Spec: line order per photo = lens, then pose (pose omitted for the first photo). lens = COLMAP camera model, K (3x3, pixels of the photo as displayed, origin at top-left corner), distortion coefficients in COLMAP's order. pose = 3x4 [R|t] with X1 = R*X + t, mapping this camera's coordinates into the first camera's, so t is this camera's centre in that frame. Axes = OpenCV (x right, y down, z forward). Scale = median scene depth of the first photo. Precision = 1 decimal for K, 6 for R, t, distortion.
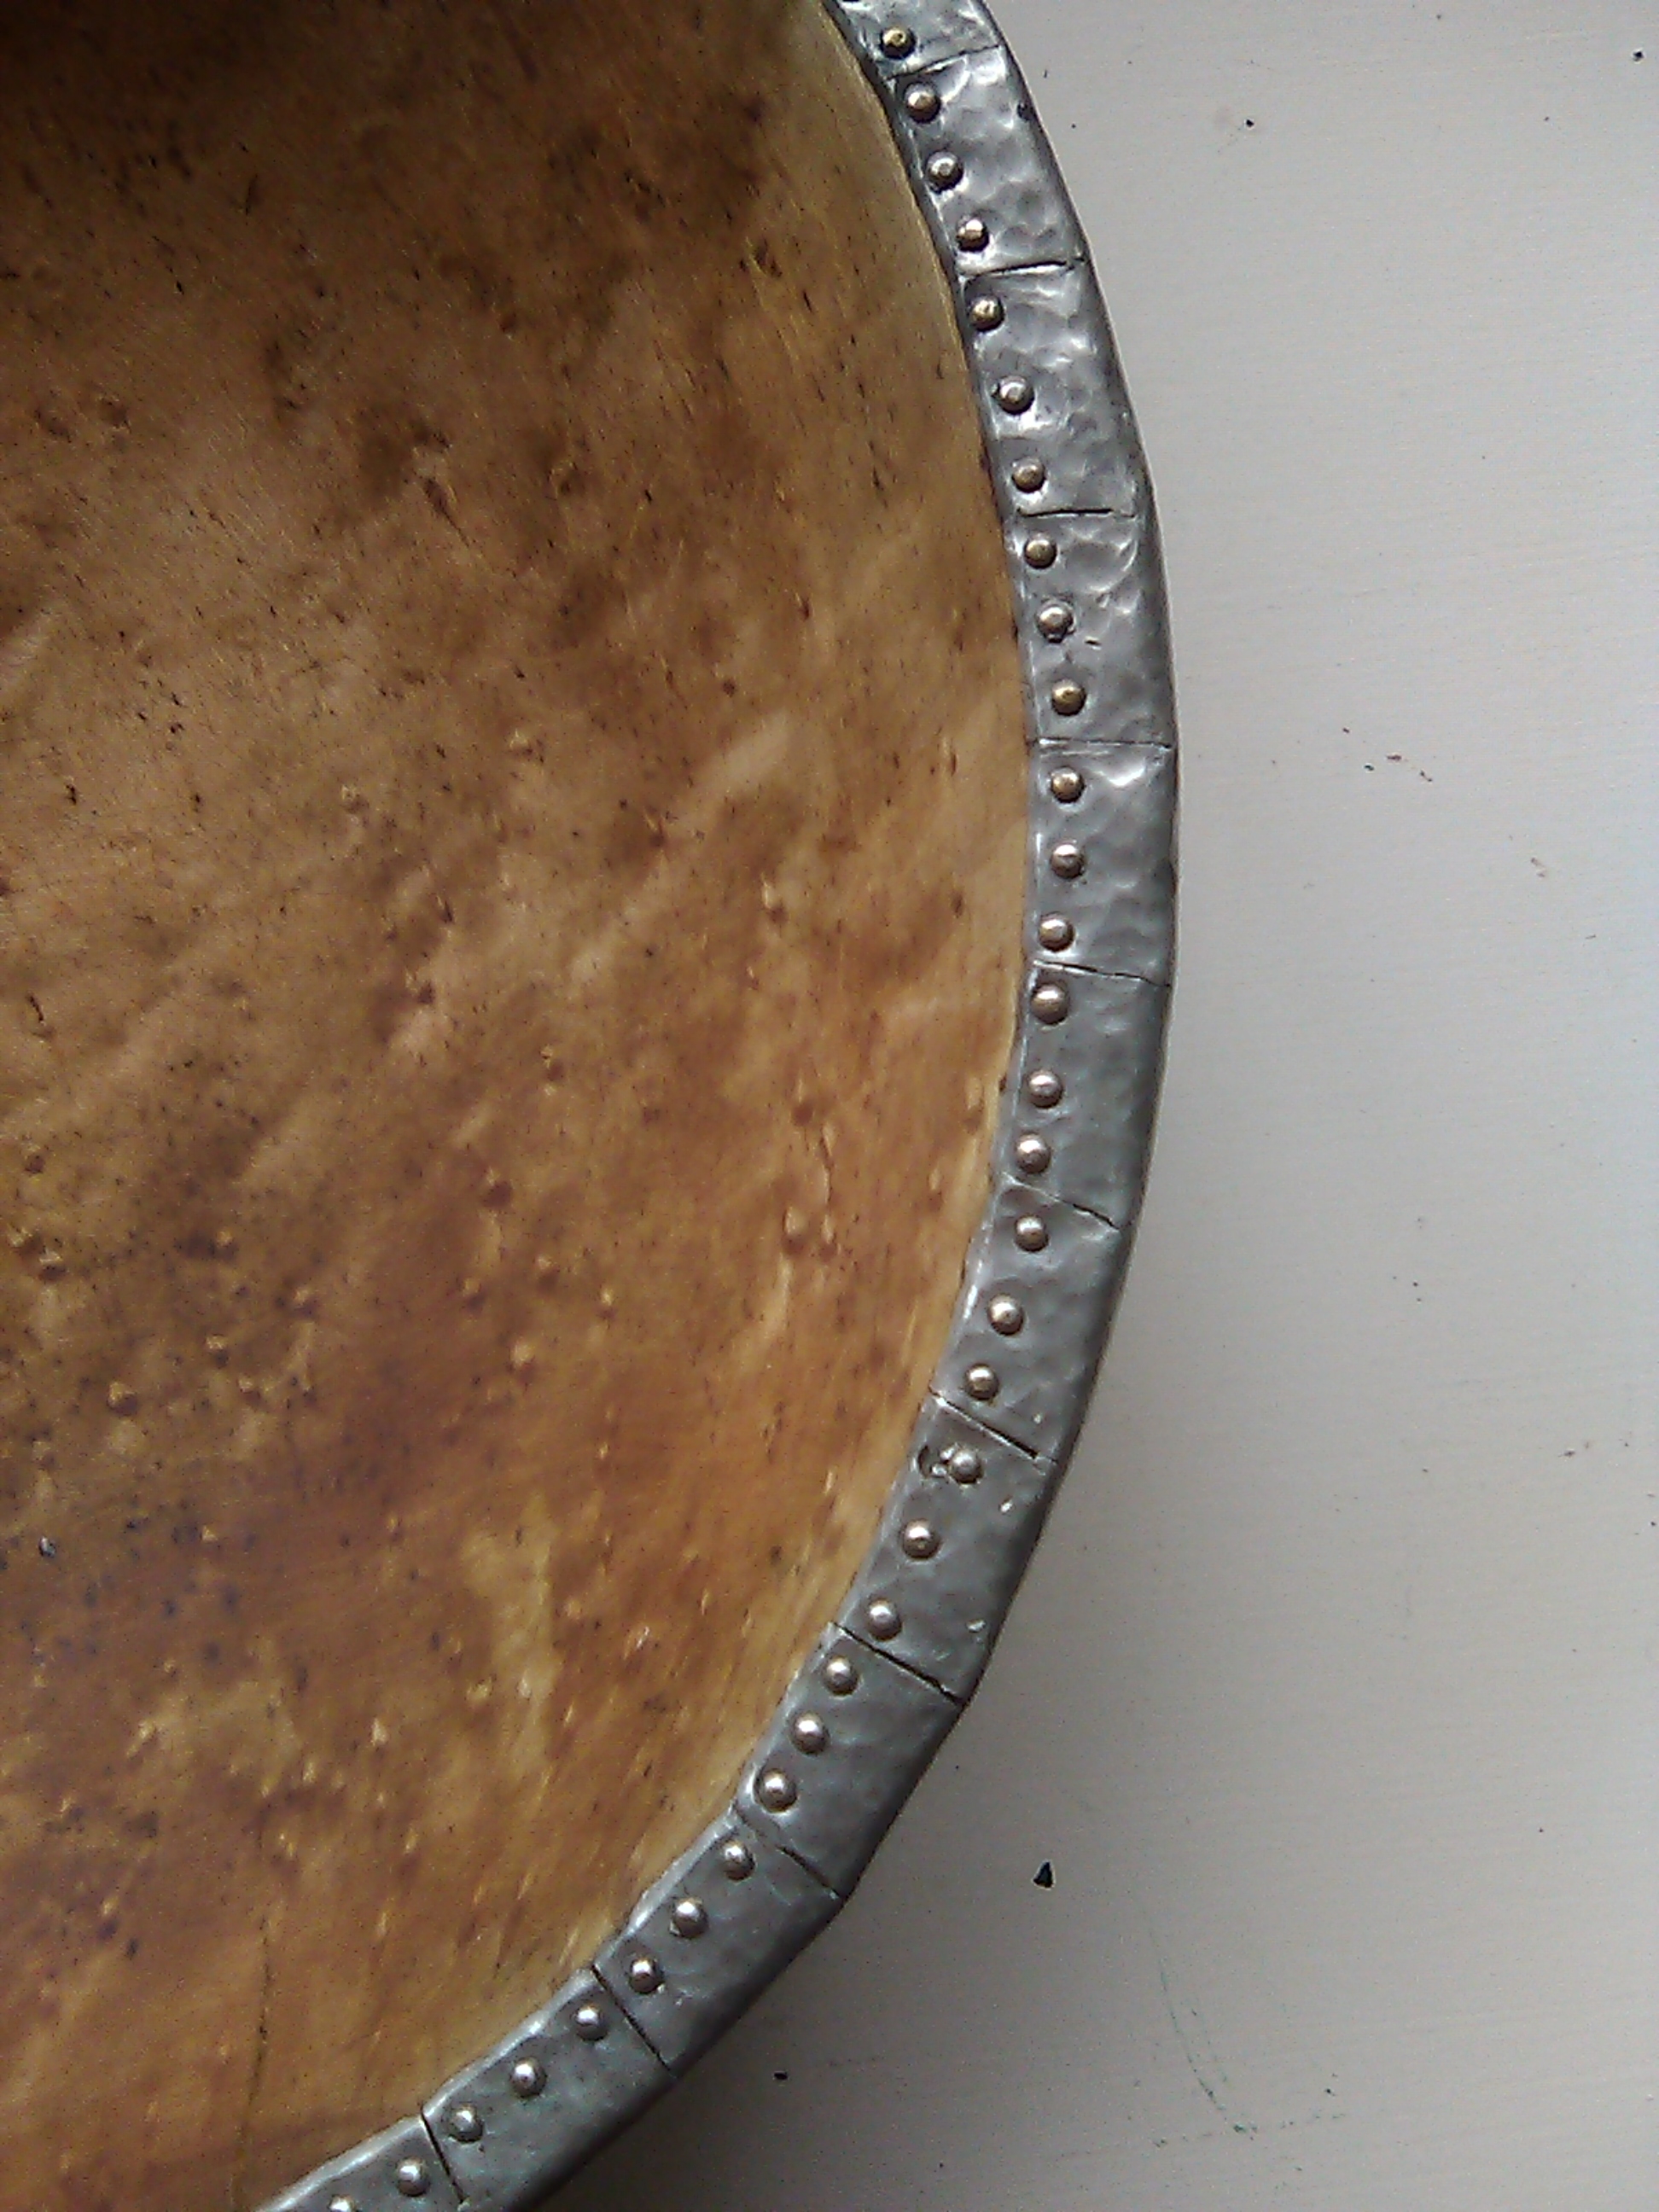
lens RADIAL K [[2484.9, 0, 829.1], [0, 2484.9, 1069.0], [0, 0, 1]] dist [0.236942, -1.086609]
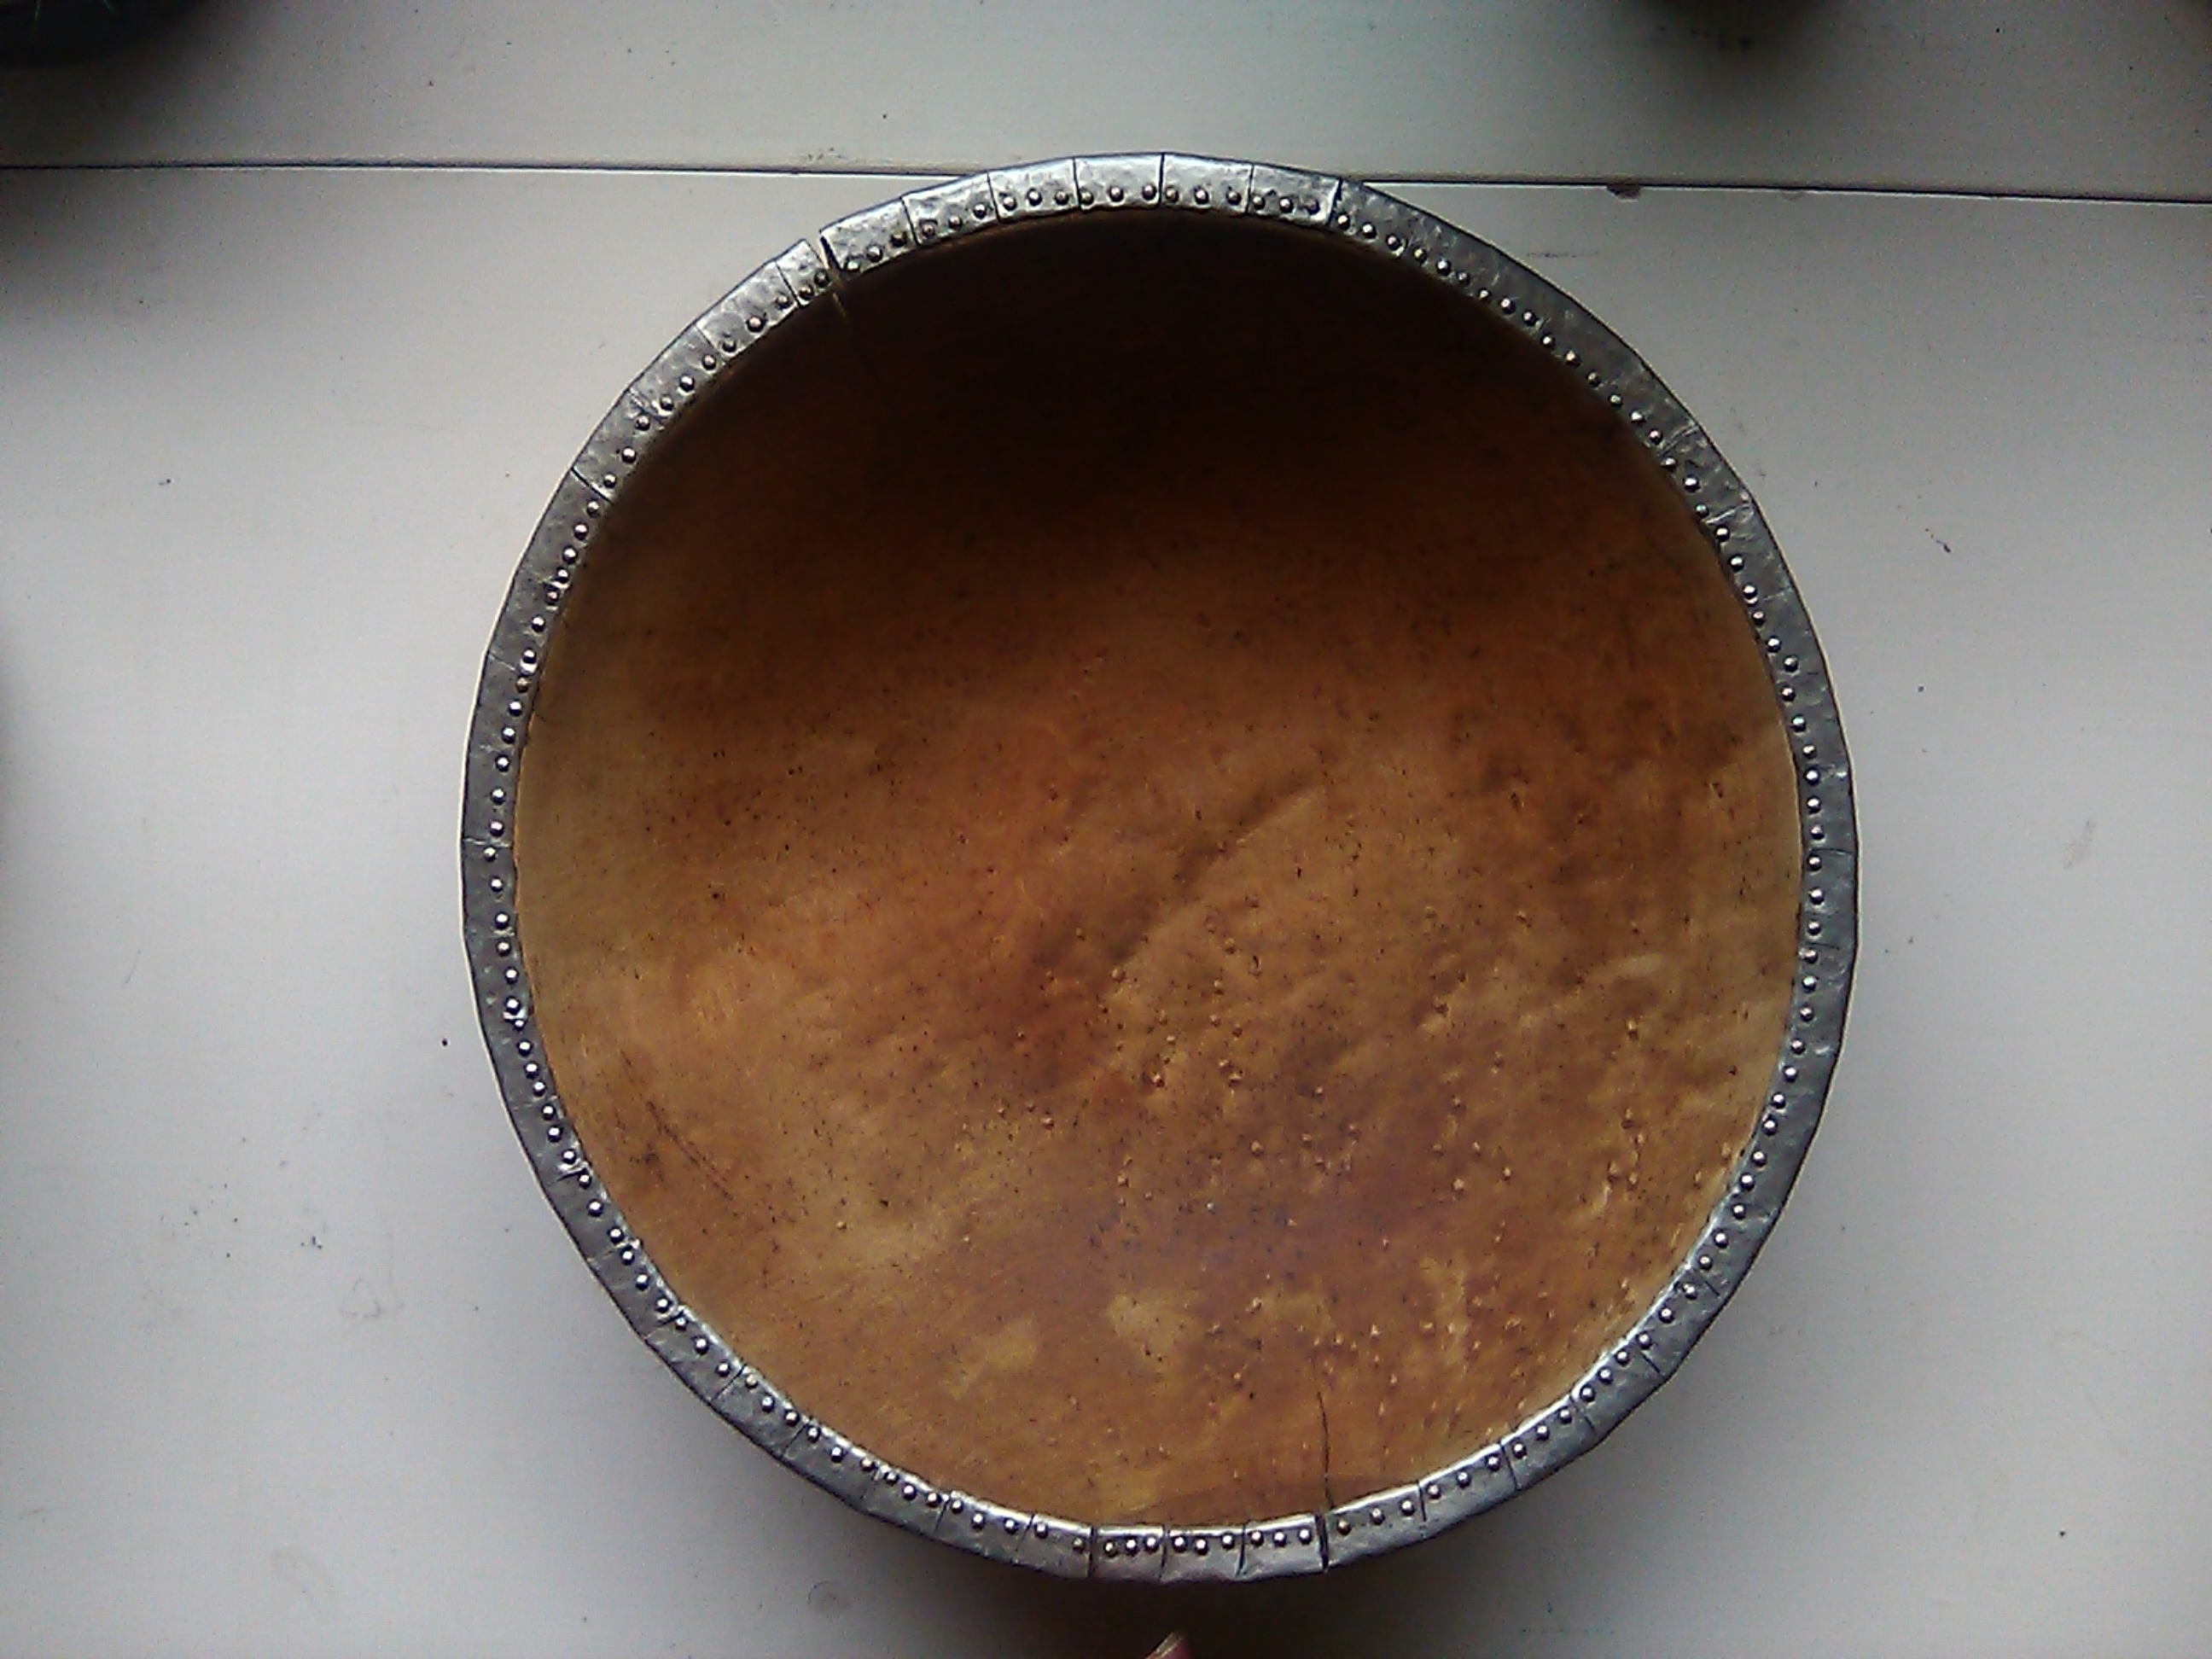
lens RADIAL K [[2484.9, 0, 1163.4], [0, 2484.9, 823.1], [0, 0, 1]] dist [0.236942, -1.086609]
pose [[0.965454, 0.258785, 0.030460, -0.556737], [-0.259134, 0.965808, 0.008038, -0.155444], [-0.027338, -0.015654, 0.999504, -1.291312]]
